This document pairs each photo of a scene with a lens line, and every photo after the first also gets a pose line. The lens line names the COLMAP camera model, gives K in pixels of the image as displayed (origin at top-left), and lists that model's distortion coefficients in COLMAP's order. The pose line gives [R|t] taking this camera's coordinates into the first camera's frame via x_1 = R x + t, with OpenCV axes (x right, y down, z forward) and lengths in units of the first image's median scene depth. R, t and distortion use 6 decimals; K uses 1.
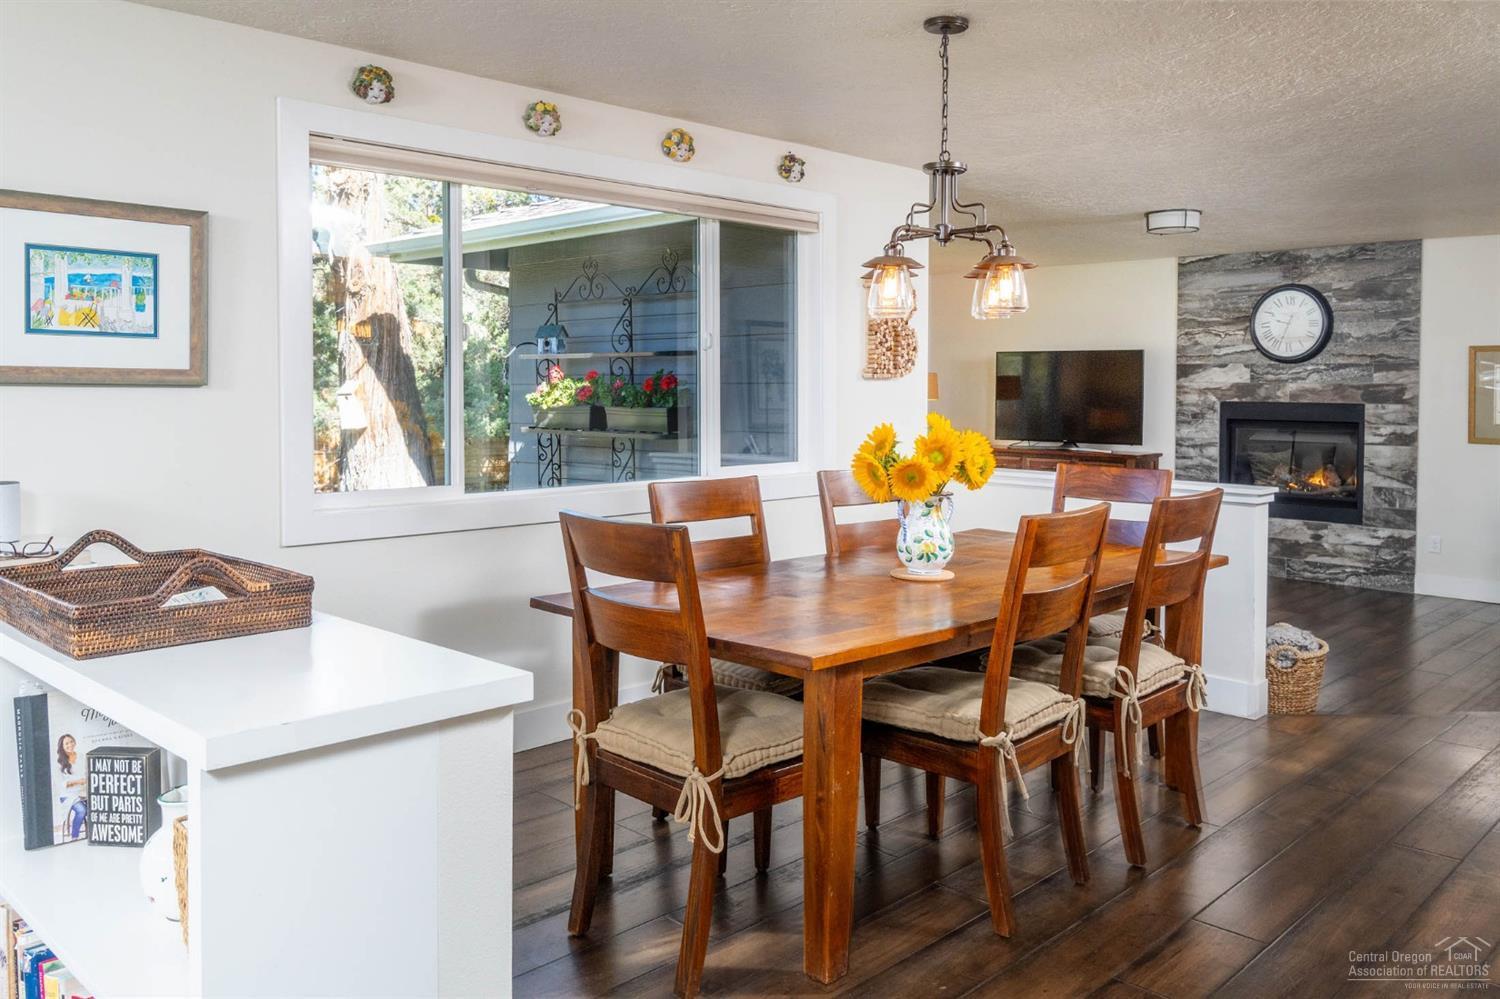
lens RADIAL K [[1177.6, 0, 751.3], [0, 1177.6, 496.6], [0, 0, 1]] dist [-0.003965, -0.002316]
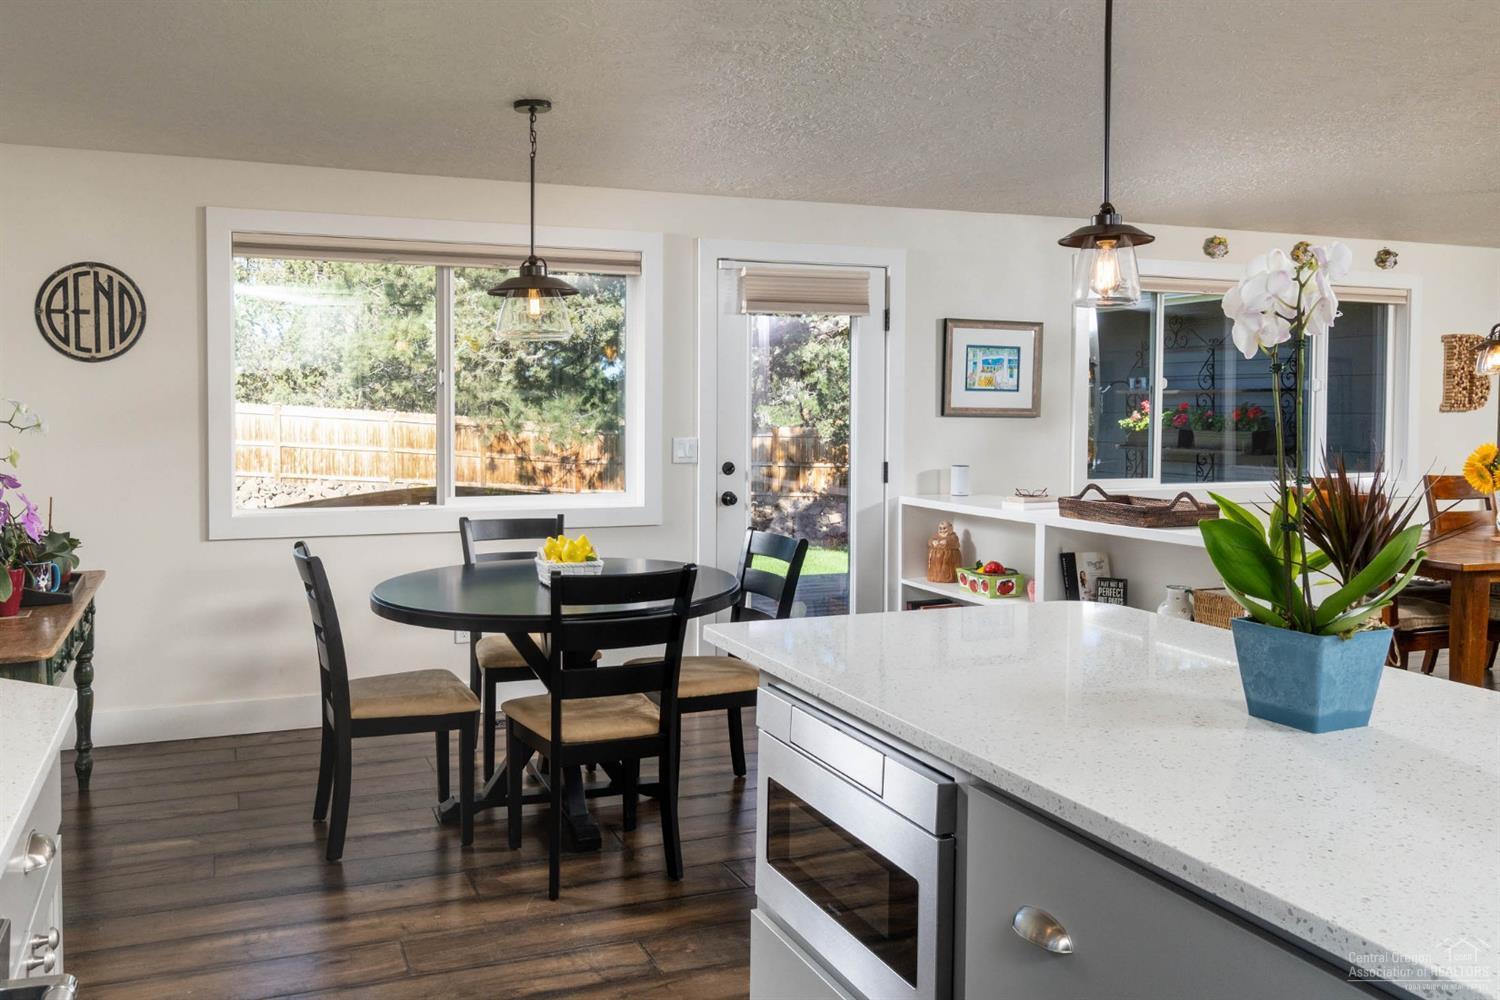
lens RADIAL K [[1148.2, 0, 695.2], [0, 1148.2, 471.2], [0, 0, 1]] dist [0.012992, 0.005406]
pose [[0.912145, 0.024542, -0.409132, -0.176292], [-0.040370, 0.998732, -0.030094, 0.051704], [0.407874, 0.043966, 0.911979, -0.673999]]
